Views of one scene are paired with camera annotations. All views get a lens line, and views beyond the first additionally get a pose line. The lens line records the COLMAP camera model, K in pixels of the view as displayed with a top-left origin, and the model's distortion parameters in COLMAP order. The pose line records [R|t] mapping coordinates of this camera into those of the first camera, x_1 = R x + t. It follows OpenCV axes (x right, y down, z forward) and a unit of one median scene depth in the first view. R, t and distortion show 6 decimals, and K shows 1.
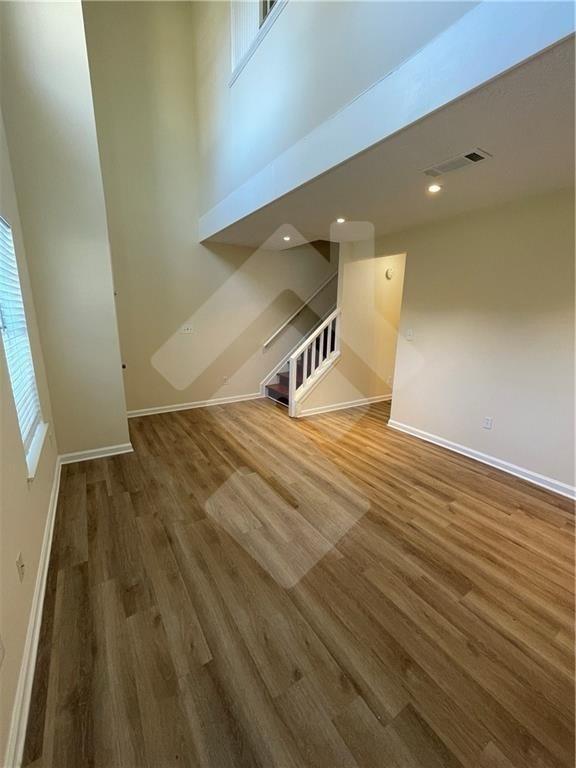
lens RADIAL K [[312.8, 0, 288.0], [0, 312.8, 384.0], [0, 0, 1]] dist [-0.002685, -0.000234]
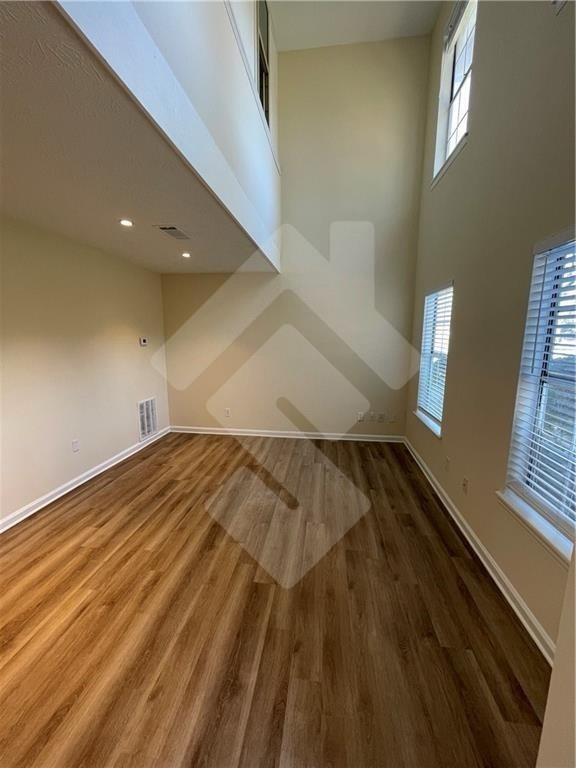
lens RADIAL K [[312.8, 0, 288.0], [0, 312.8, 384.0], [0, 0, 1]] dist [-0.002685, -0.000234]
pose [[-0.766331, -0.124370, 0.630293, -0.483913], [0.128112, 0.931795, 0.339625, -0.306108], [-0.629543, 0.341013, -0.698130, 1.156430]]
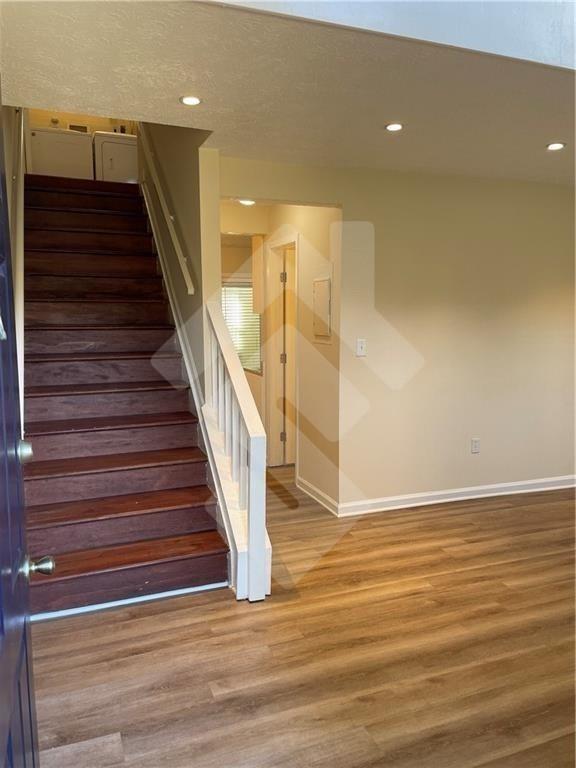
lens RADIAL K [[580.8, 0, 281.7], [0, 580.8, 377.9], [0, 0, 1]] dist [0.099454, -0.129062]
pose [[0.193689, -0.126842, 0.972829, -0.834446], [0.227587, 0.970366, 0.081208, -0.261823], [-0.954300, 0.205674, 0.216817, 1.064277]]
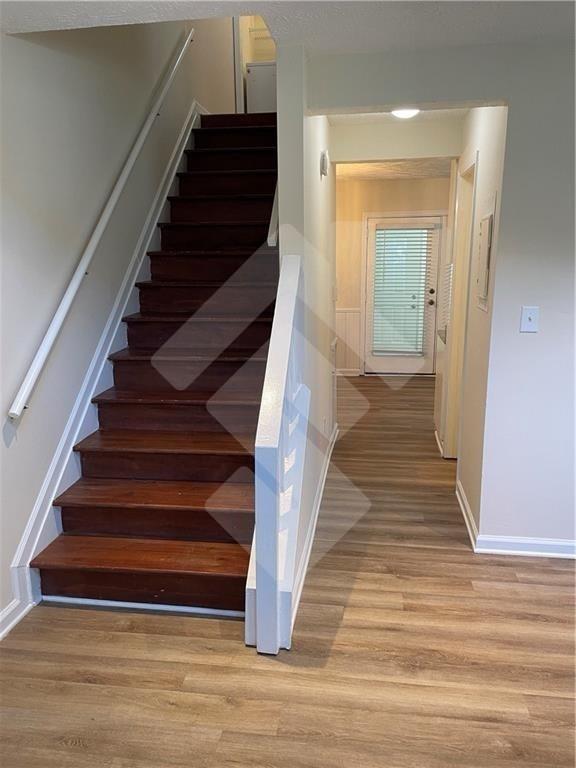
lens RADIAL K [[580.8, 0, 281.7], [0, 580.8, 377.9], [0, 0, 1]] dist [0.099454, -0.129062]
pose [[0.659175, -0.181219, 0.729828, -0.437410], [0.195630, 0.978437, 0.066259, -0.226128], [-0.726098, 0.099100, 0.680413, 0.842358]]
